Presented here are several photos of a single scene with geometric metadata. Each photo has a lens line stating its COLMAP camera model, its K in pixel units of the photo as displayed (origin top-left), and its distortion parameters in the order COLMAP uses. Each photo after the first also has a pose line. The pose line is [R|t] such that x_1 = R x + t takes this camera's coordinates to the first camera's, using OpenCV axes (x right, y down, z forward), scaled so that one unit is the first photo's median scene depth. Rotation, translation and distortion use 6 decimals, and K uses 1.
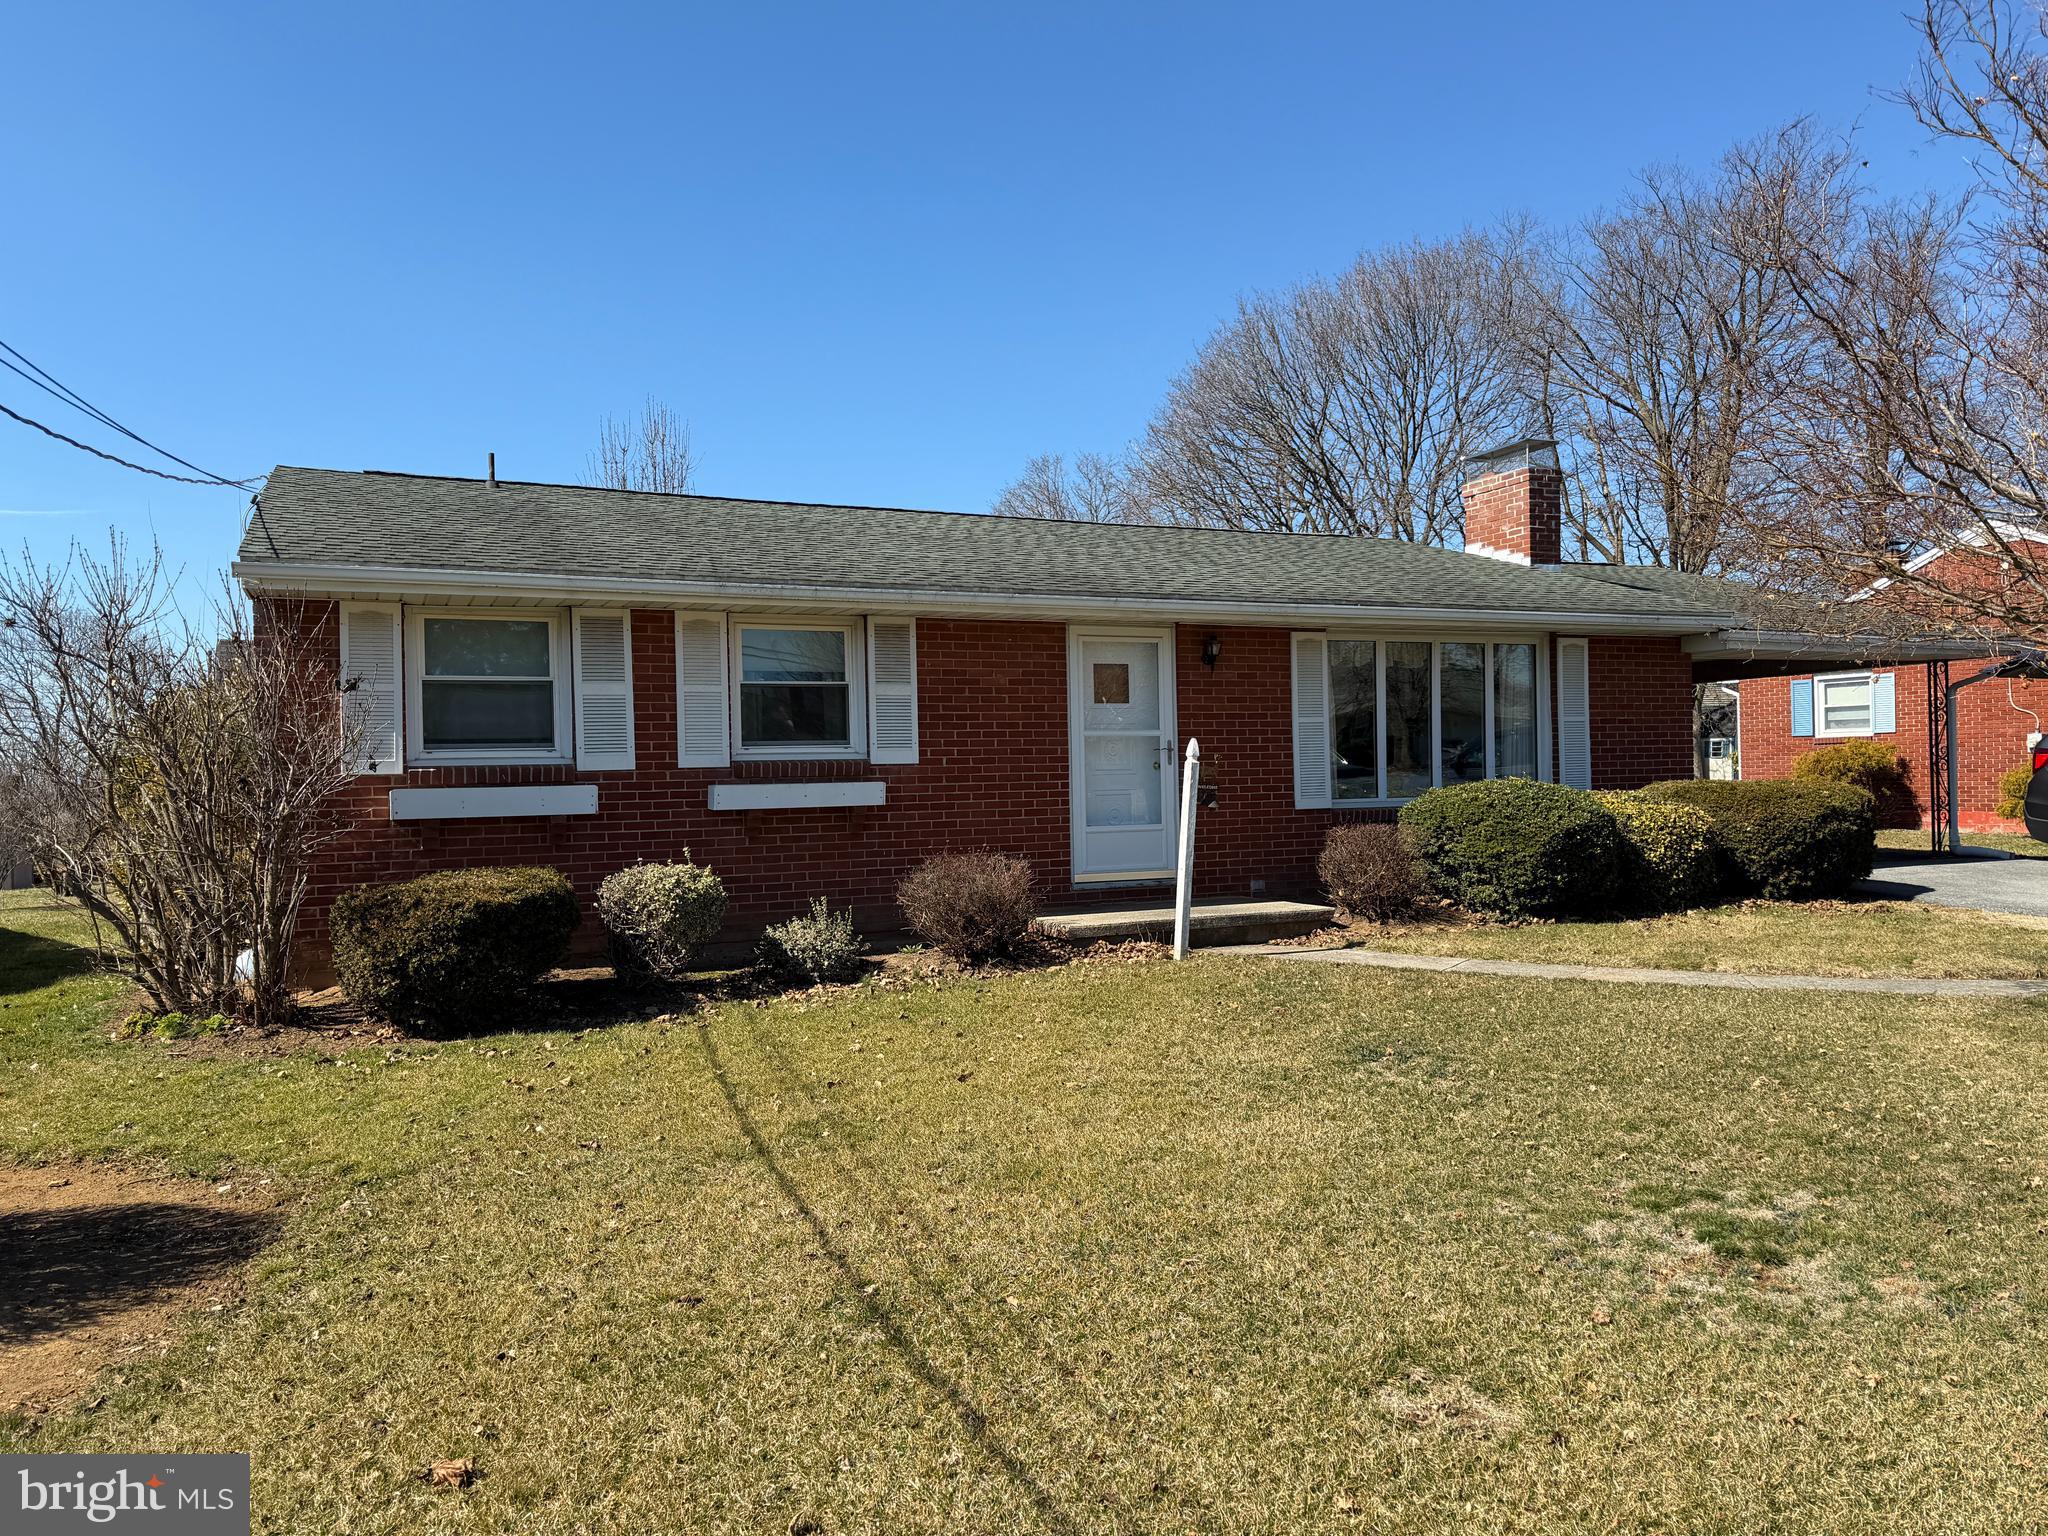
lens RADIAL K [[1444.7, 0, 1030.0], [0, 1444.7, 772.9], [0, 0, 1]] dist [0.037940, -0.039713]
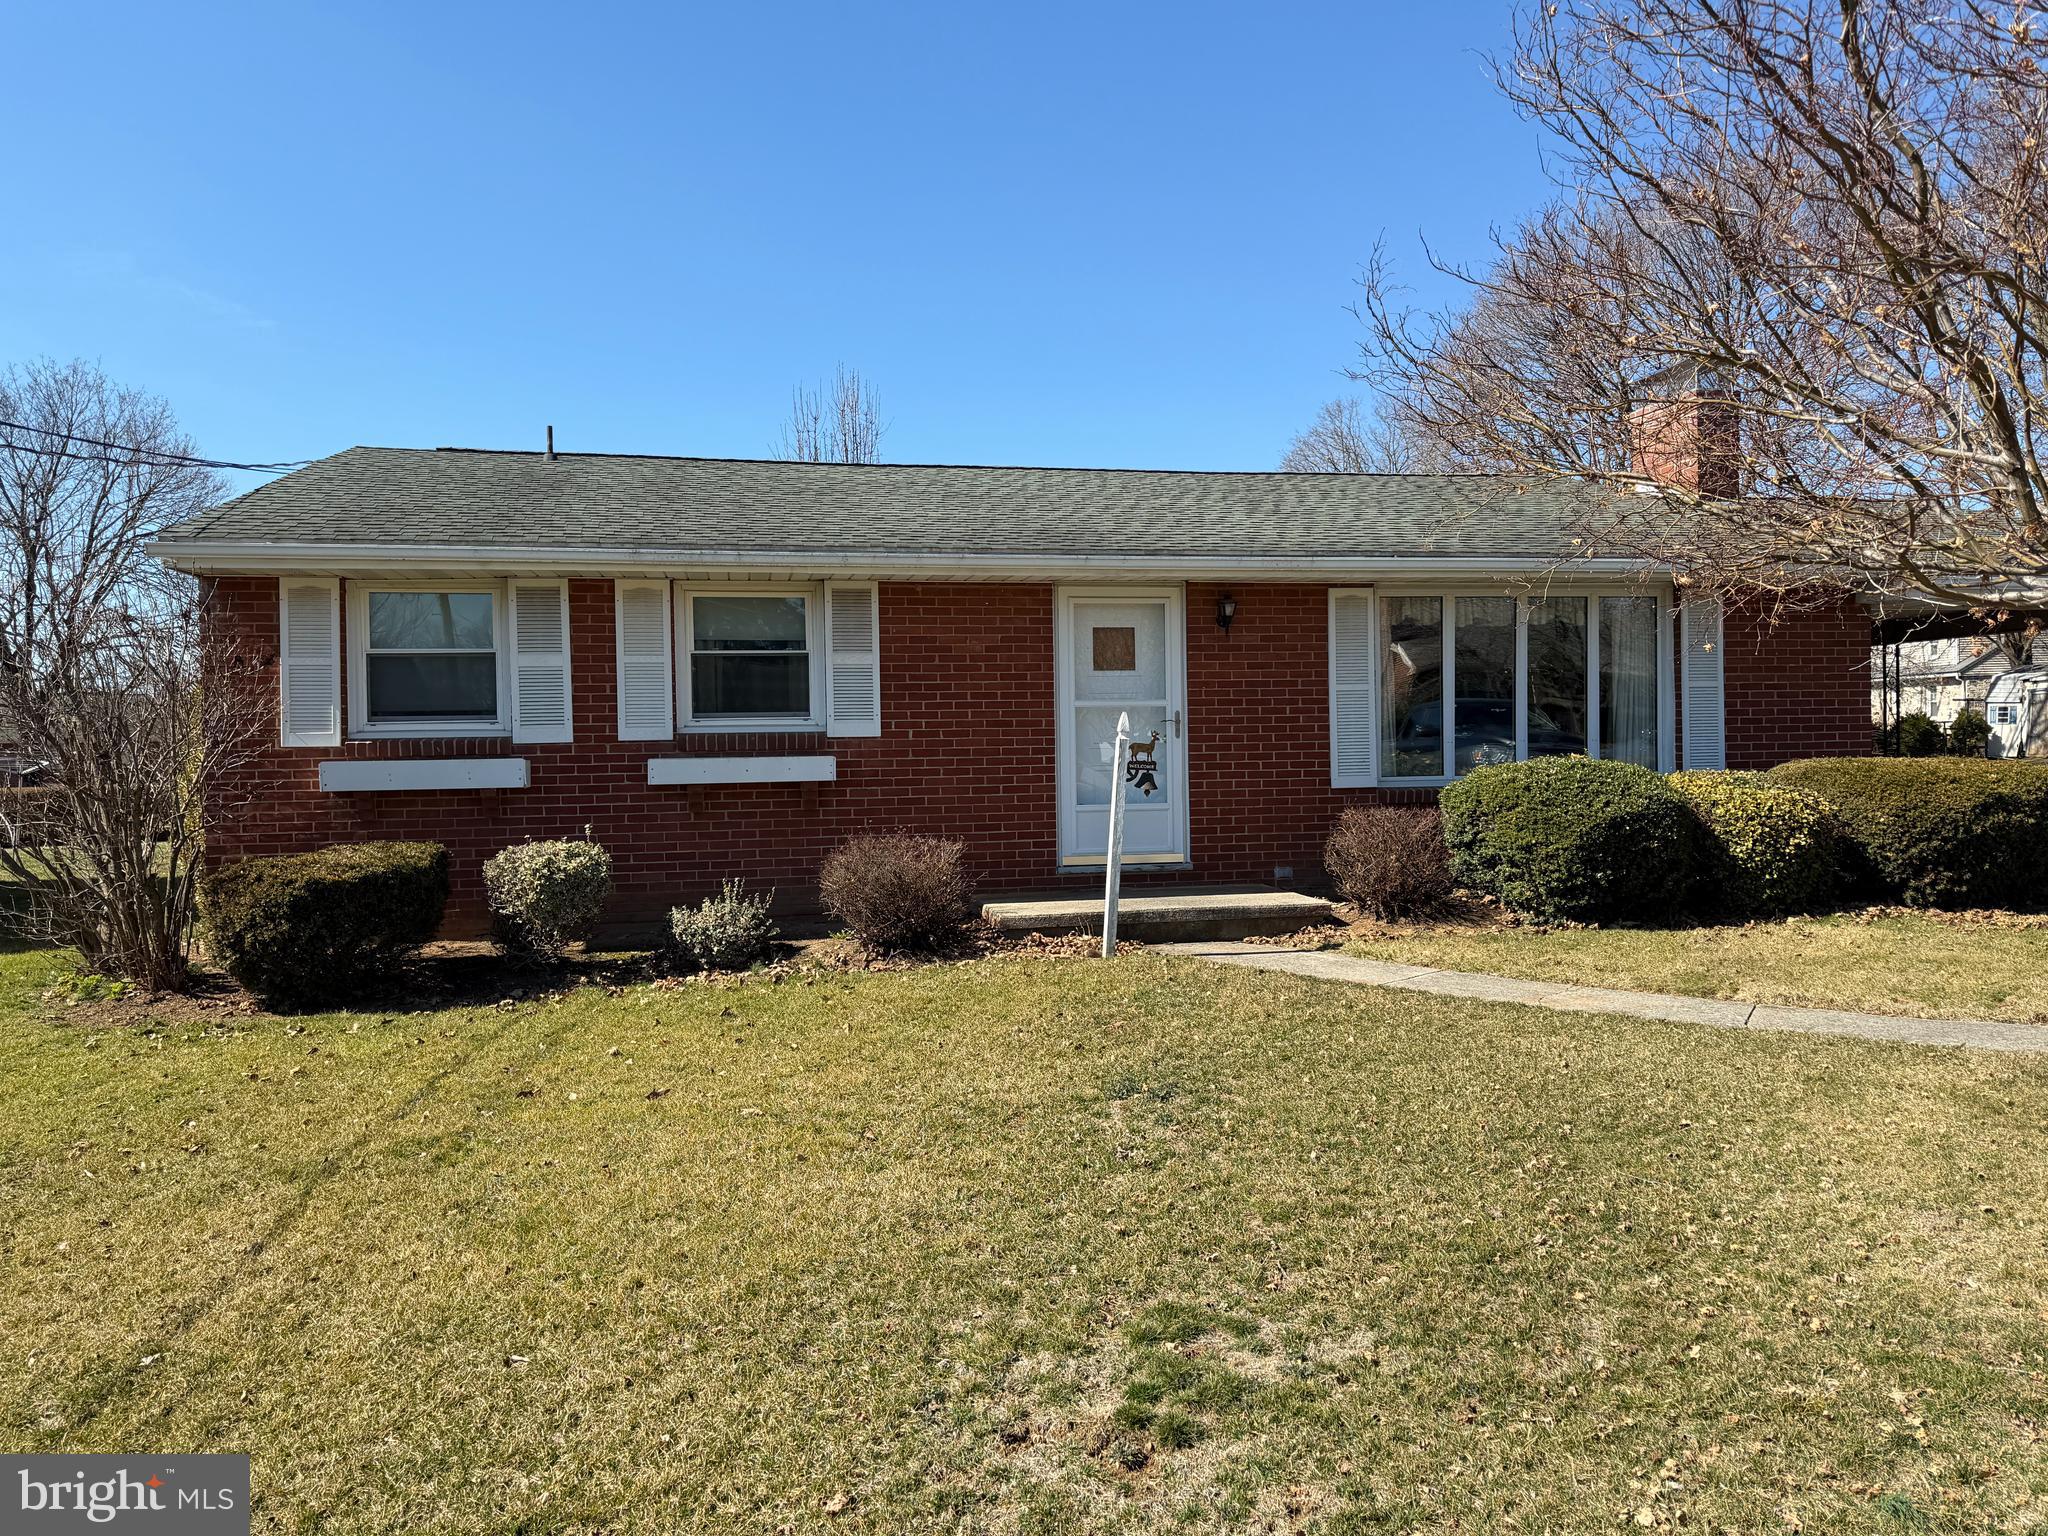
lens RADIAL K [[1444.7, 0, 1035.8], [0, 1444.7, 769.3], [0, 0, 1]] dist [0.037940, -0.039713]
pose [[0.974196, 0.010648, -0.225452, 0.241100], [-0.004484, 0.999602, 0.027835, -0.012131], [0.225659, -0.026106, 0.973857, 0.105496]]
